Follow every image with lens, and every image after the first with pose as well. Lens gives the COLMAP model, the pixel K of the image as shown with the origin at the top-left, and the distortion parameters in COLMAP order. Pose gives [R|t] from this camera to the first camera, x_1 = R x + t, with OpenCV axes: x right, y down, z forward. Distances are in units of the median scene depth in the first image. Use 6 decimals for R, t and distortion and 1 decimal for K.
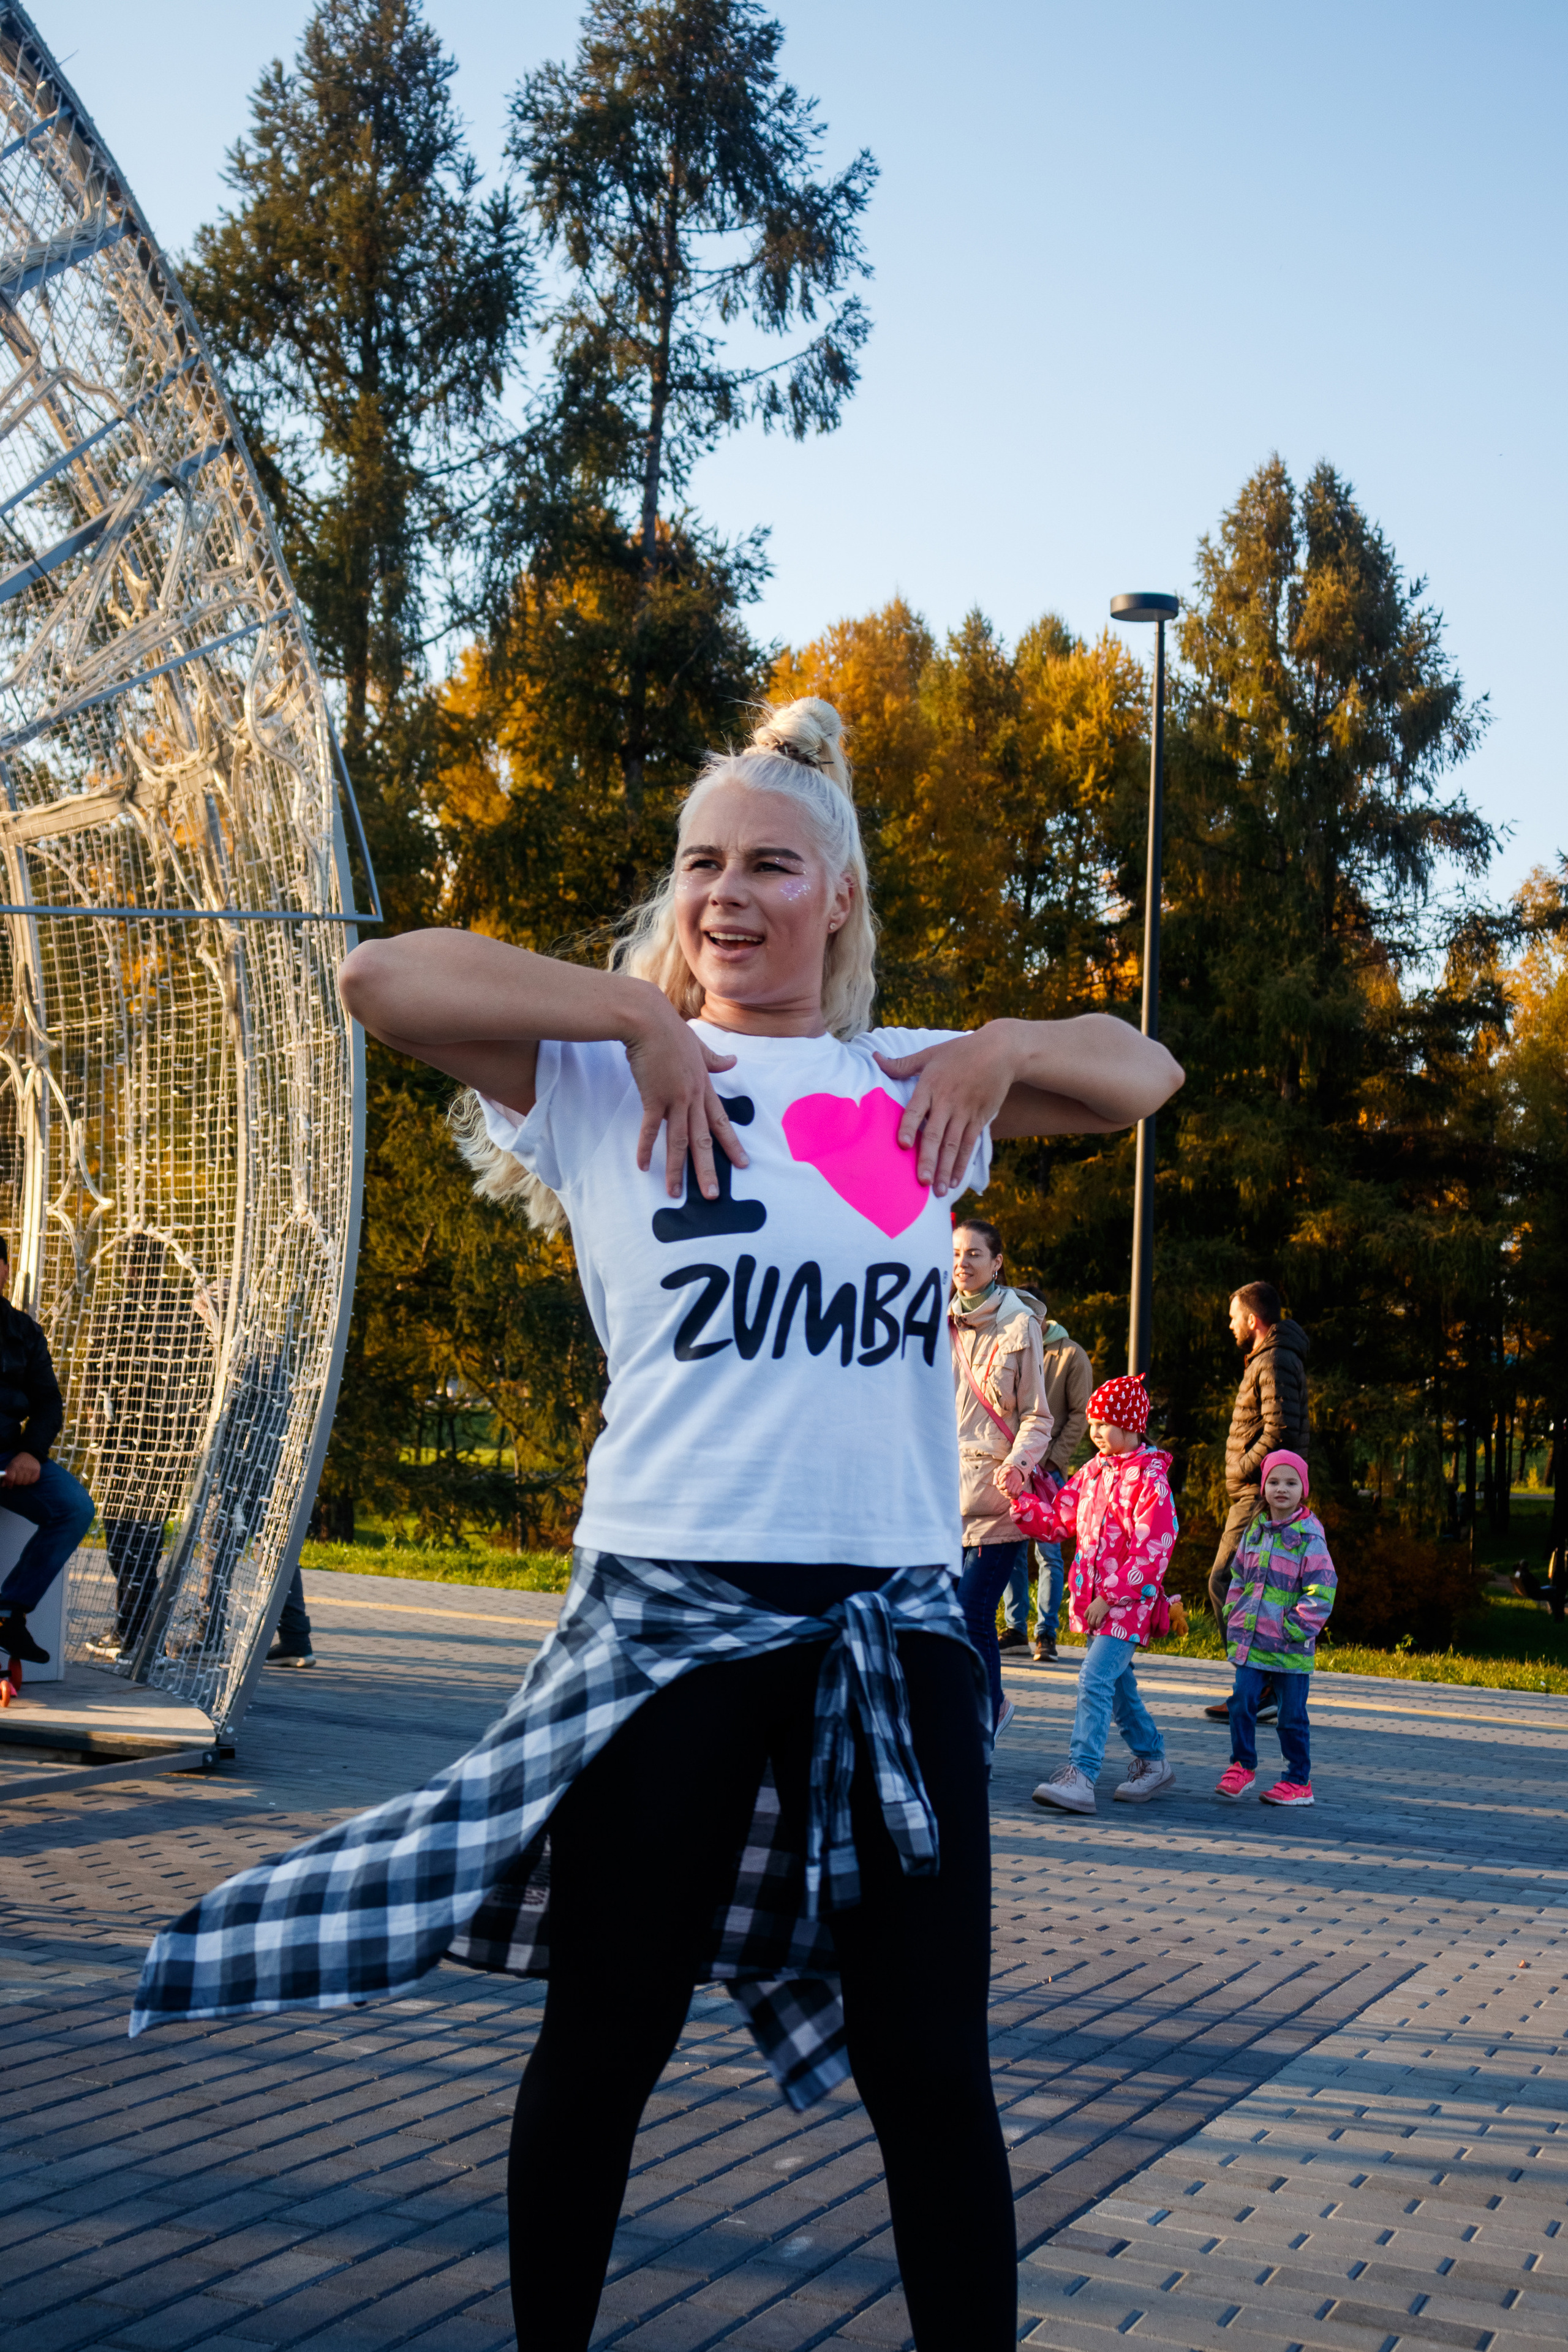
lens RADIAL K [[2905.6, 0, 787.9], [0, 2905.6, 1177.4], [0, 0, 1]] dist [0.001029, 0.054050]
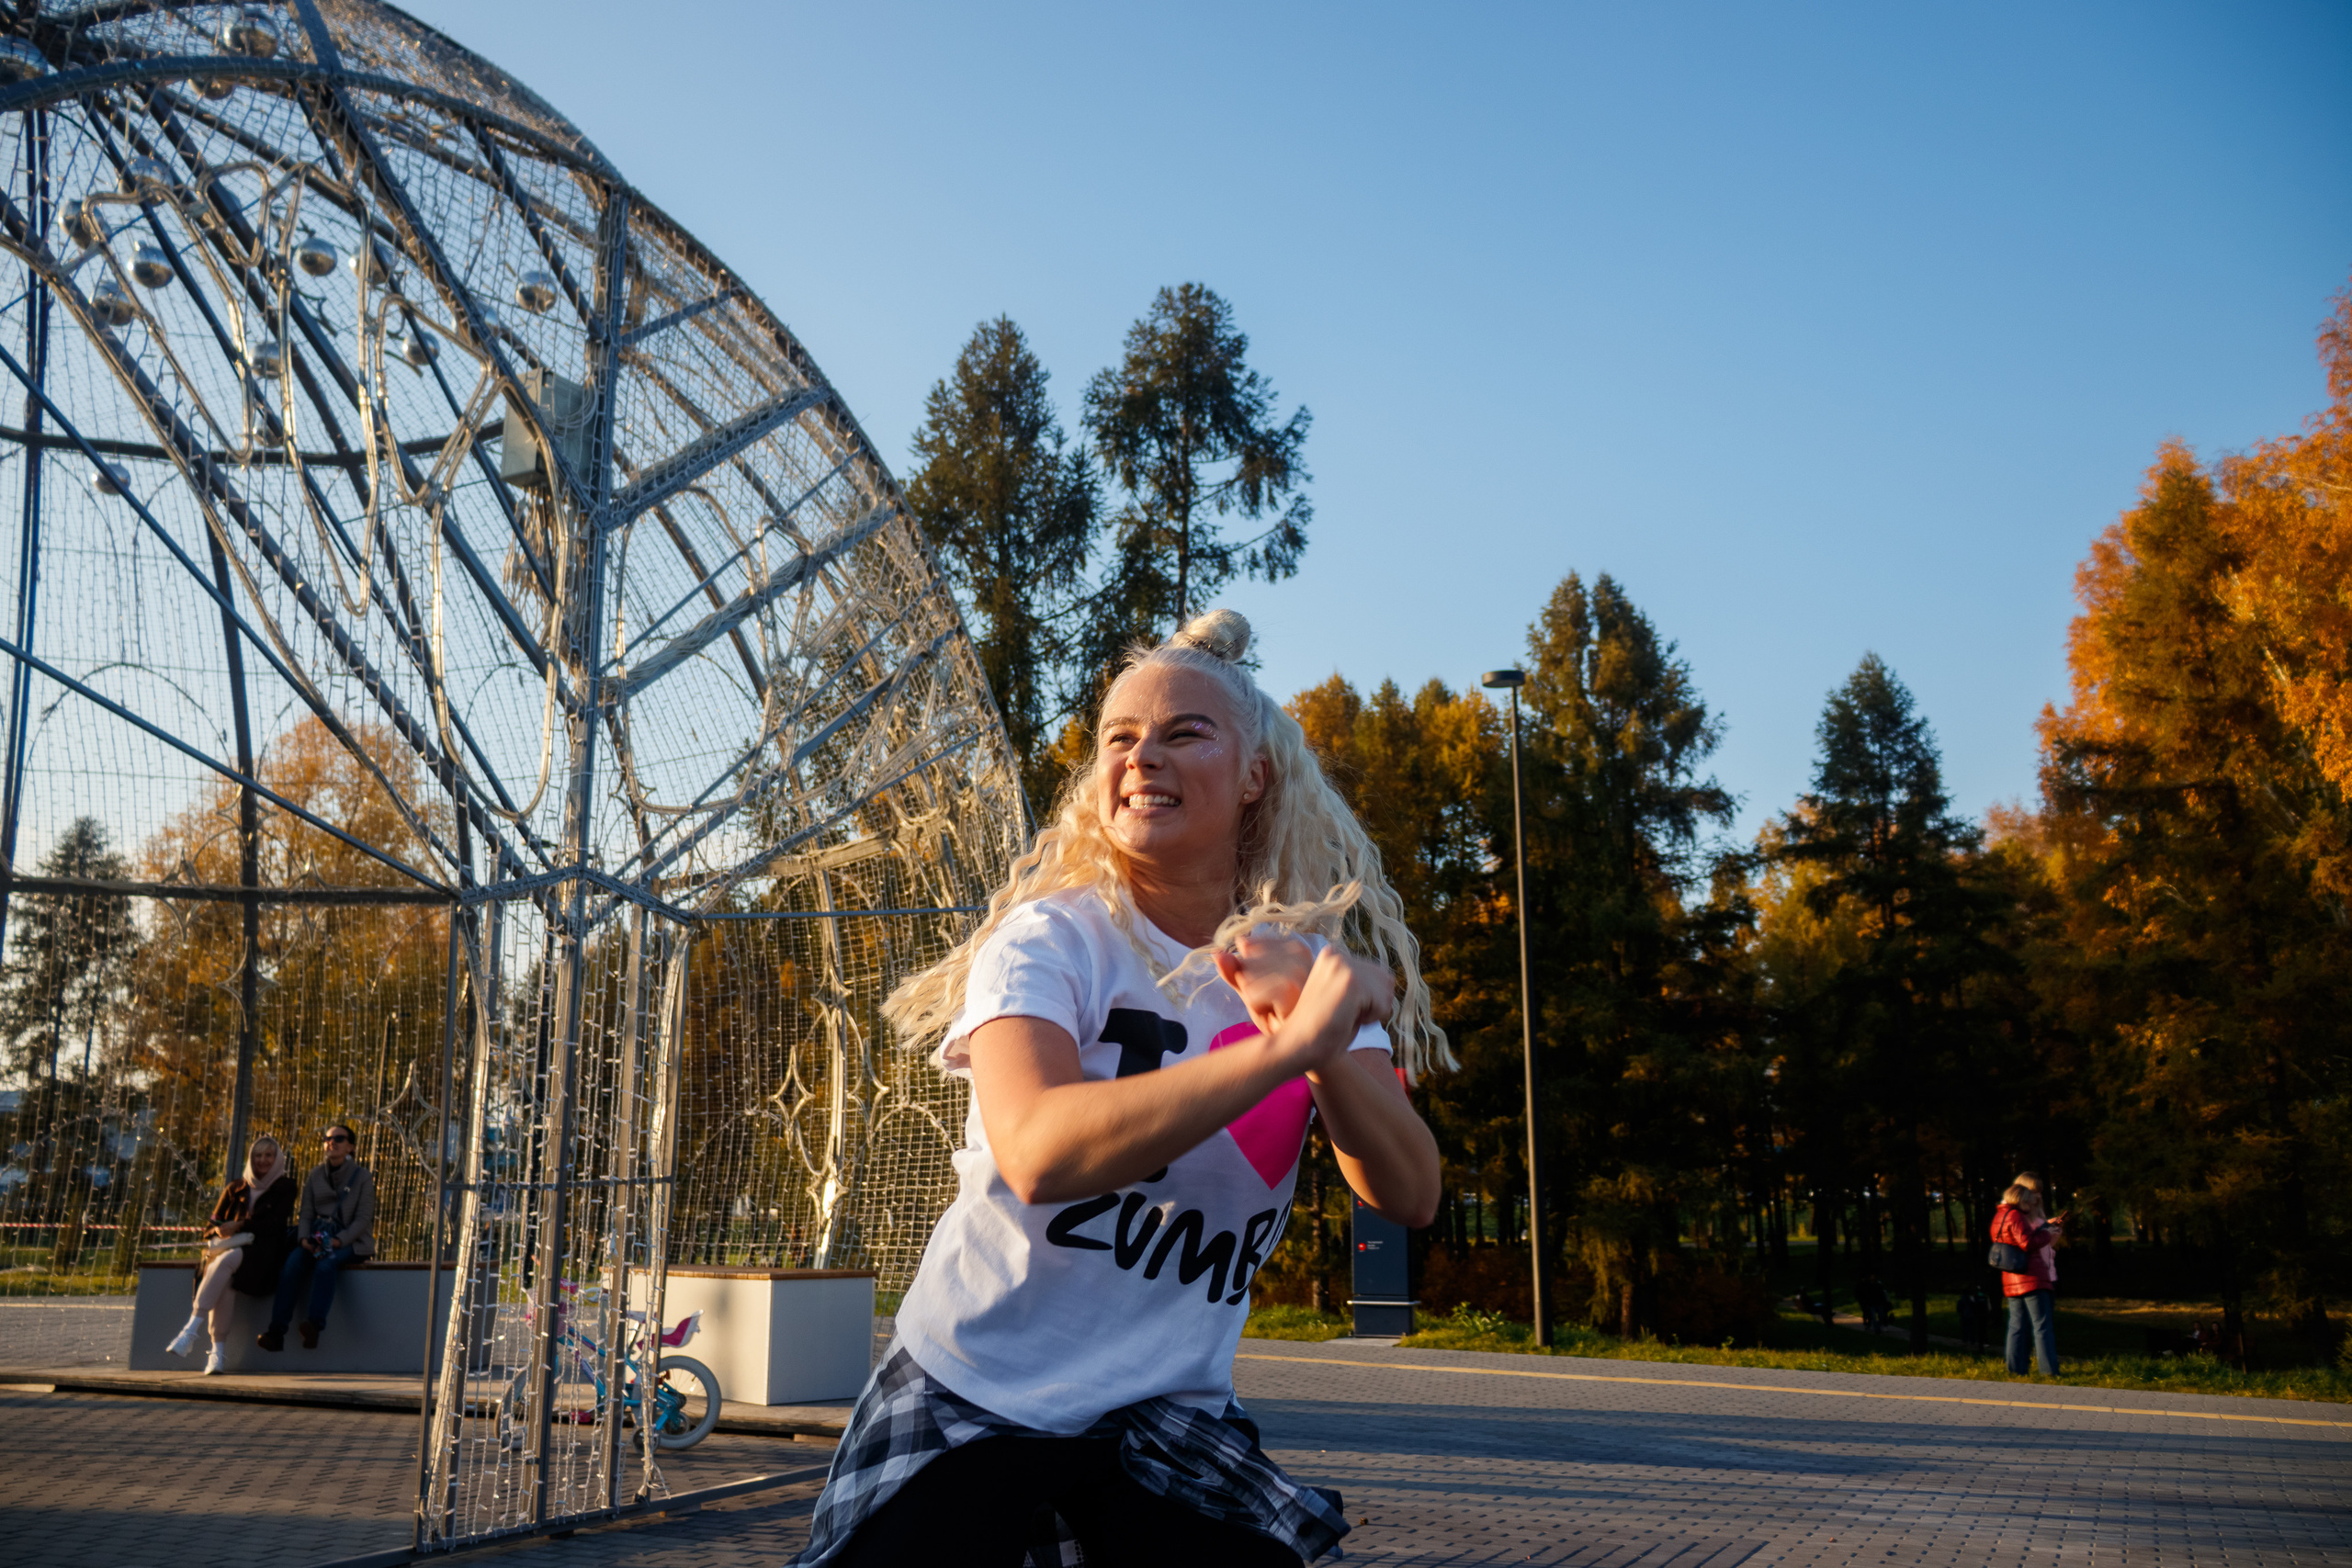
lens RADIAL K [[1902.7, 0, 1166.9], [0, 1902.7, 792.3], [0, 0, 1]] dist [-0.001115, 0.008538]
pose [[0.996913, -0.058631, -0.052212, -0.005981], [0.050982, 0.989205, -0.137381, -0.000460], [0.059703, 0.134295, 0.989141, -0.019134]]
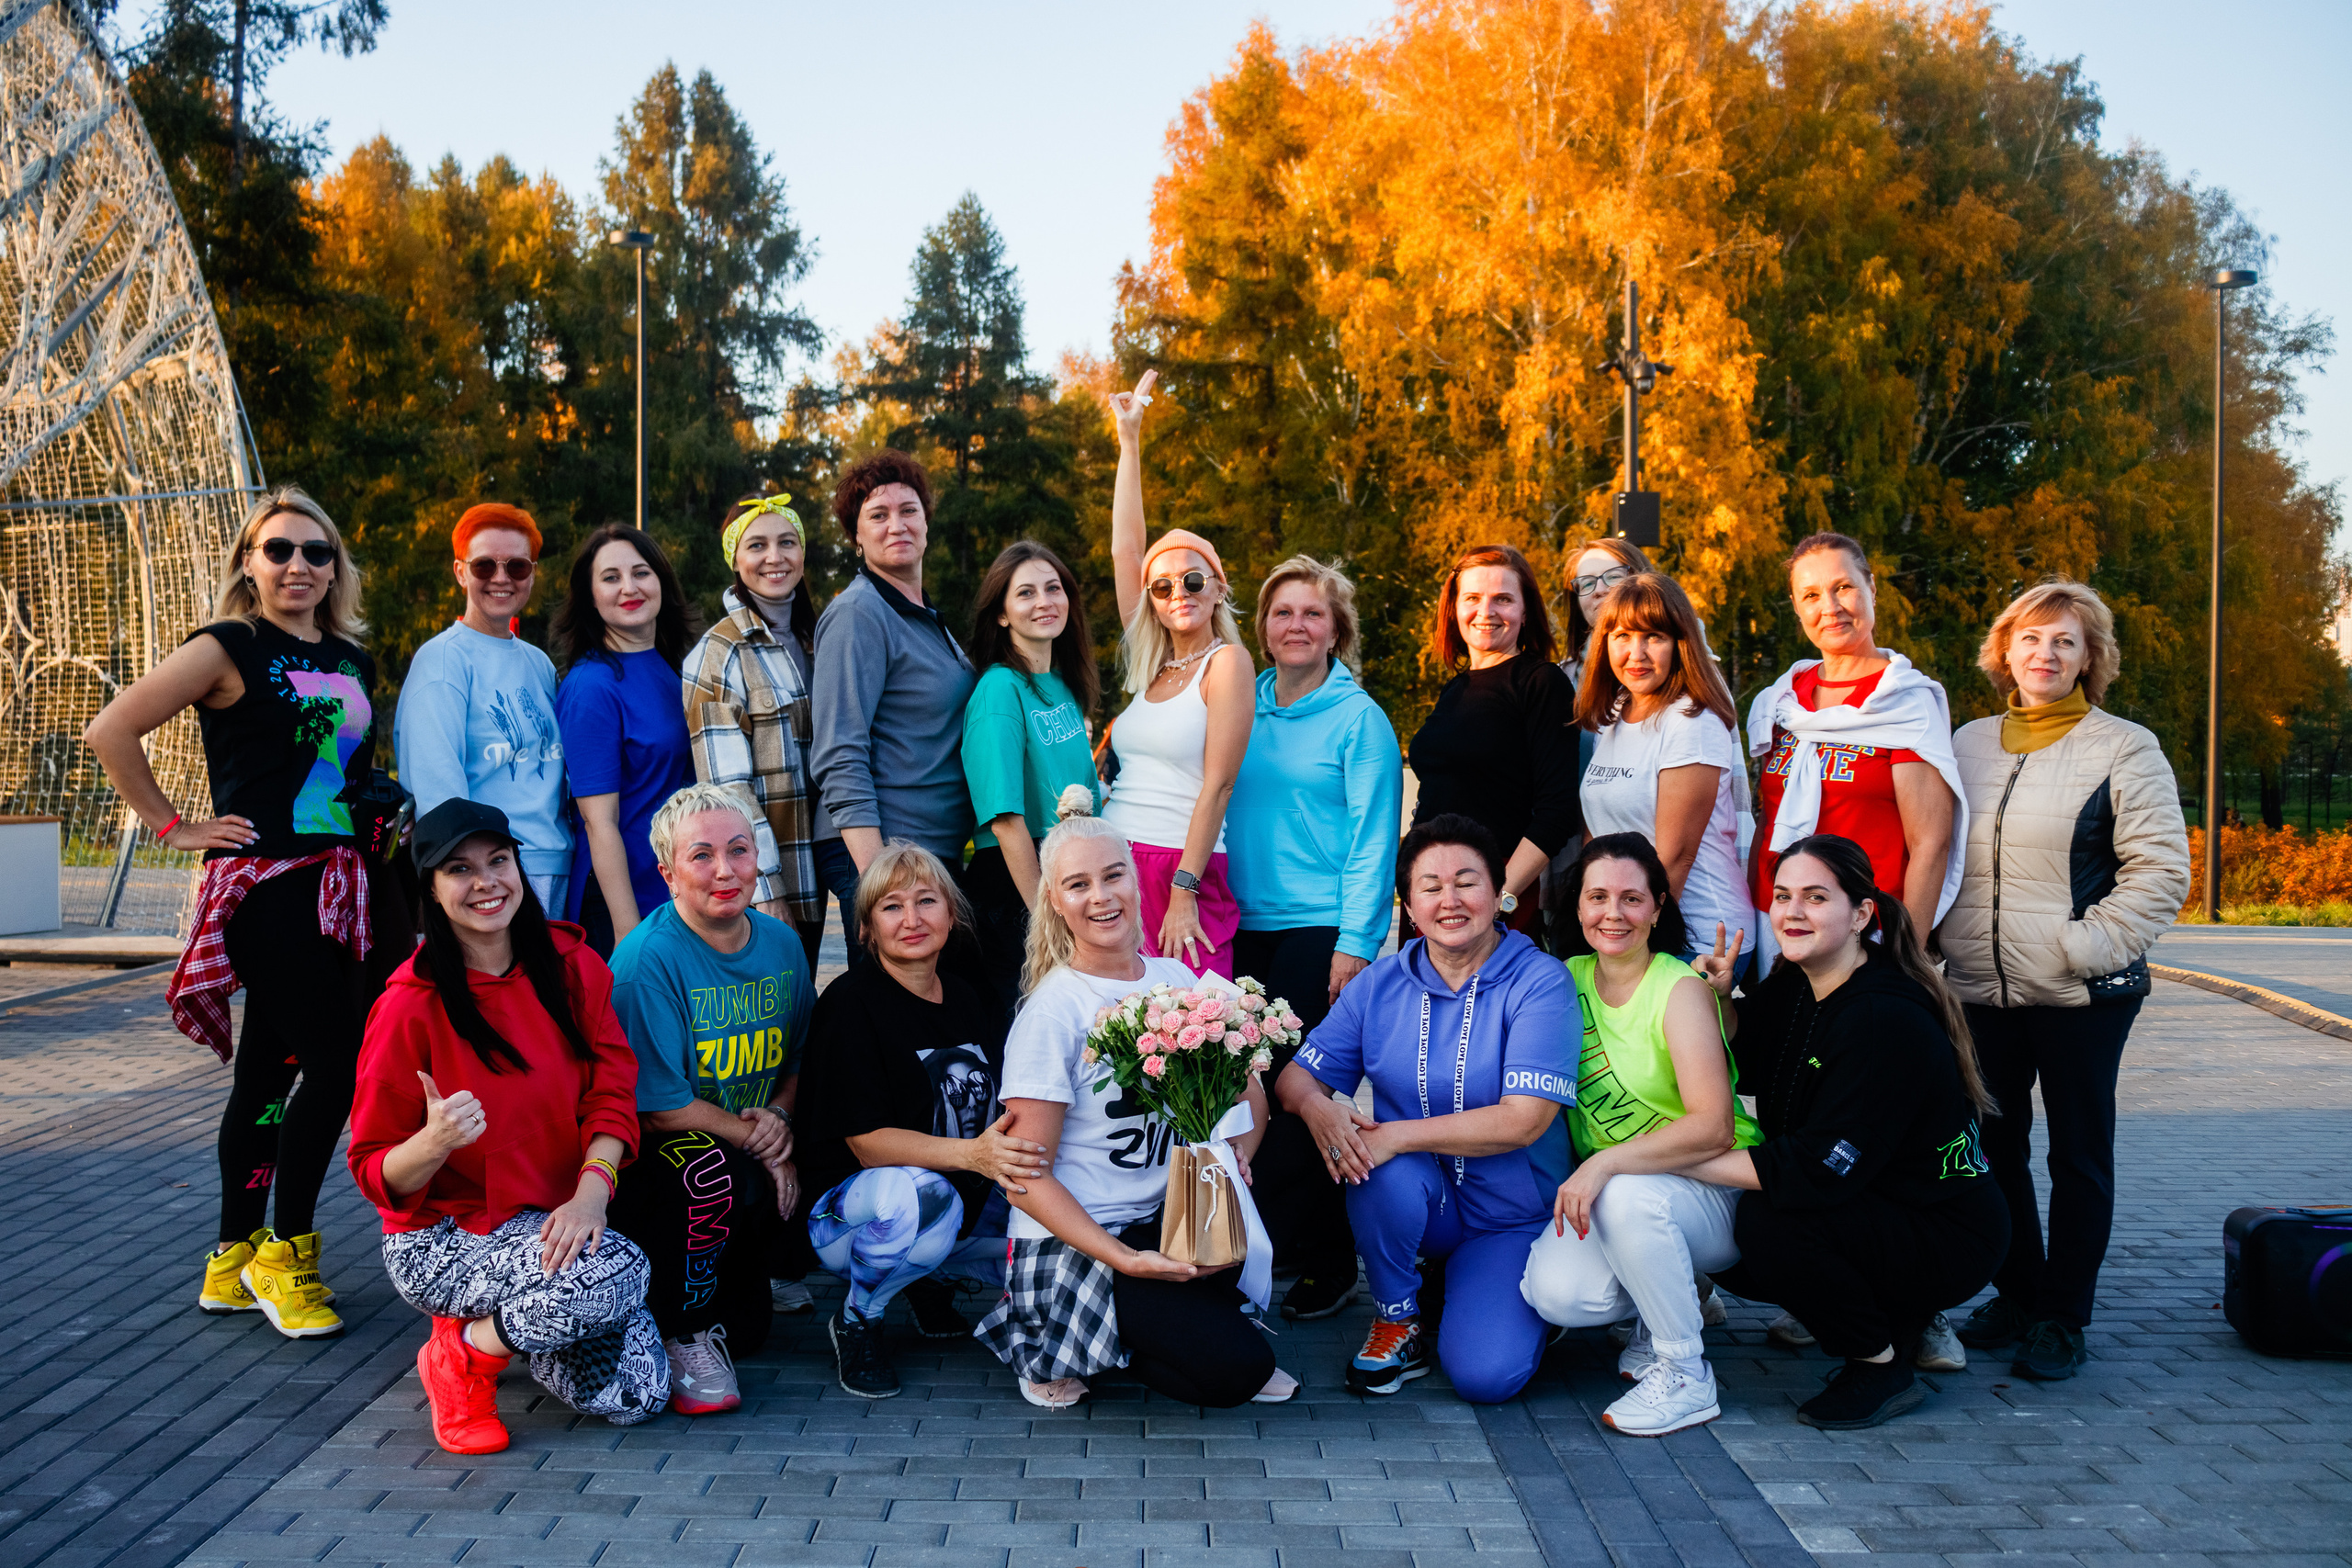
lens RADIAL K [[2120.6, 0, 1174.2], [0, 2120.6, 789.3], [0, 0, 1]] dist [-0.043103, 0.025028]
pose [[0.918392, -0.047745, 0.392781, -0.045269], [0.003080, 0.993525, 0.113568, -0.015800], [-0.395660, -0.103090, 0.912593, -0.126667]]
